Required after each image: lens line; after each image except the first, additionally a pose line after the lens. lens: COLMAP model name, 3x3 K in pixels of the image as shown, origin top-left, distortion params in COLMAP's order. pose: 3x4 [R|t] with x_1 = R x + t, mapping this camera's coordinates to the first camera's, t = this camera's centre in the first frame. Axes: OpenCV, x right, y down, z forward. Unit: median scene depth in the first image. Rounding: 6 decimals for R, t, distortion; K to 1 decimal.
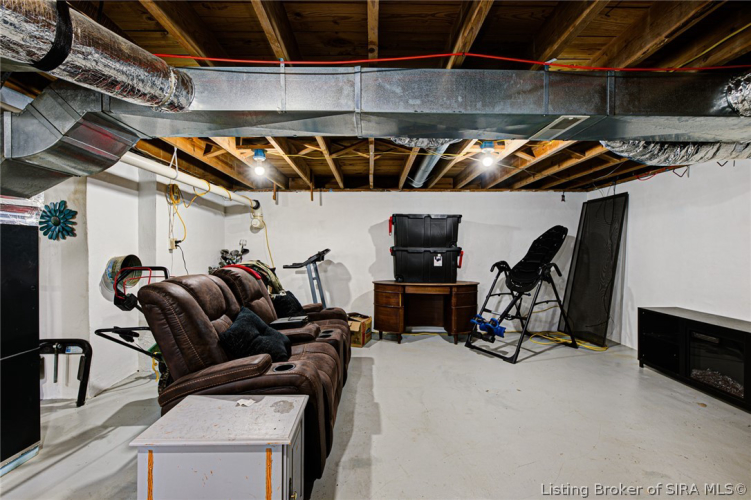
lens RADIAL K [[328.1, 0, 375.5], [0, 328.1, 250.0], [0, 0, 1]] dist [0.000561, 0.000168]
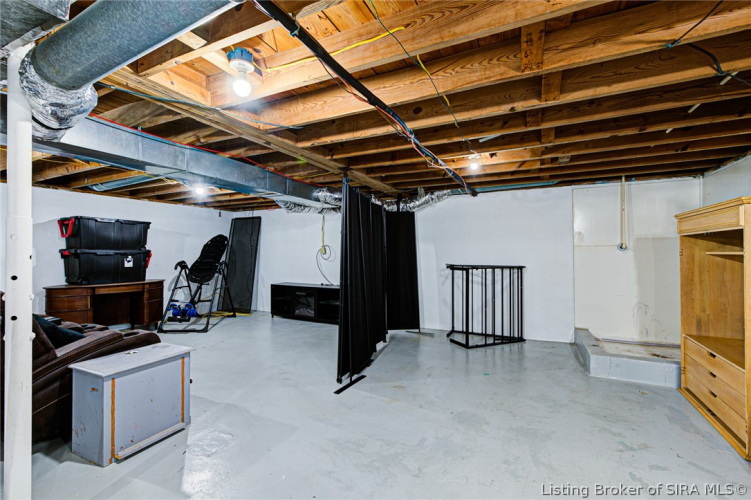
lens RADIAL K [[328.1, 0, 375.5], [0, 328.1, 250.0], [0, 0, 1]] dist [0.000561, 0.000168]
pose [[0.449828, 0.001232, 0.893114, -0.420377], [0.003204, 0.999990, -0.002993, -0.002083], [-0.893109, 0.004208, 0.449820, -0.237790]]
